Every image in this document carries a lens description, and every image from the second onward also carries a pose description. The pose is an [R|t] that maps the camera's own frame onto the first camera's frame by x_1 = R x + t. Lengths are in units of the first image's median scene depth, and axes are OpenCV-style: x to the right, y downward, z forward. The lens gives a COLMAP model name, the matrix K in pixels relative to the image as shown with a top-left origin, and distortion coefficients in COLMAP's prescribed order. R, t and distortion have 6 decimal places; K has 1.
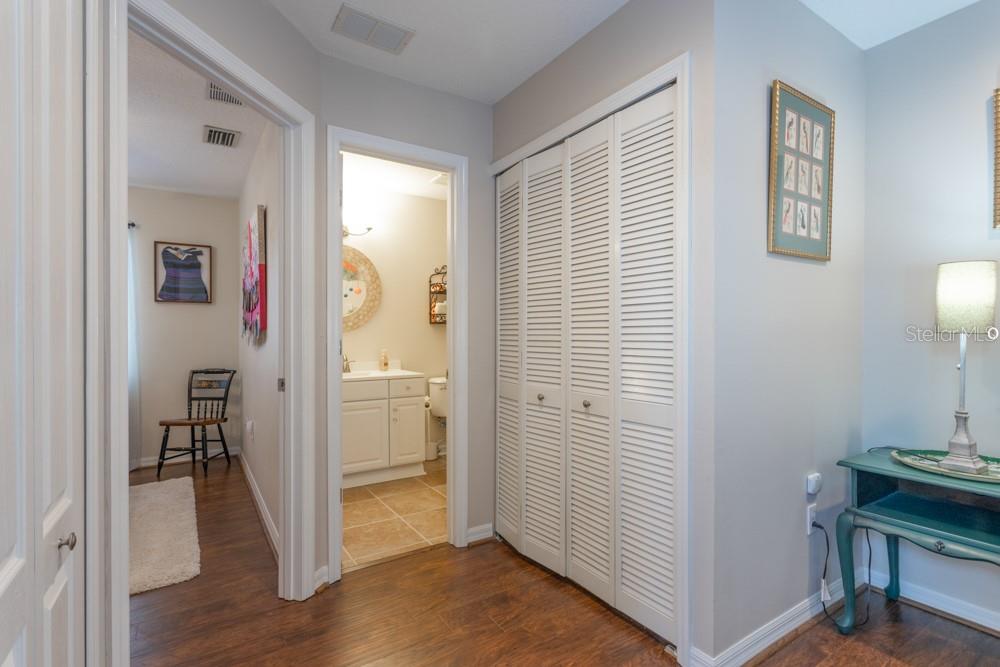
lens RADIAL K [[467.9, 0, 496.2], [0, 467.9, 335.4], [0, 0, 1]] dist [0.007054, 0.000941]
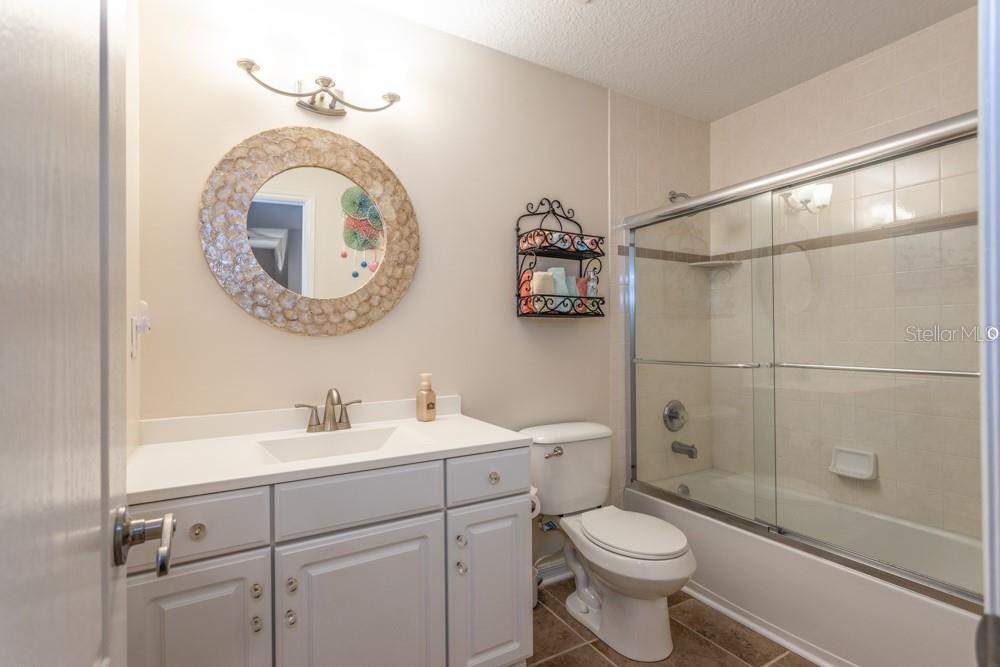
lens RADIAL K [[467.9, 0, 501.3], [0, 467.9, 335.4], [0, 0, 1]] dist [0.007054, 0.000941]
pose [[0.999047, -0.007080, -0.043067, -0.141109], [0.006610, 0.999917, -0.011041, 0.000059], [0.043141, 0.010746, 0.999011, 0.528413]]
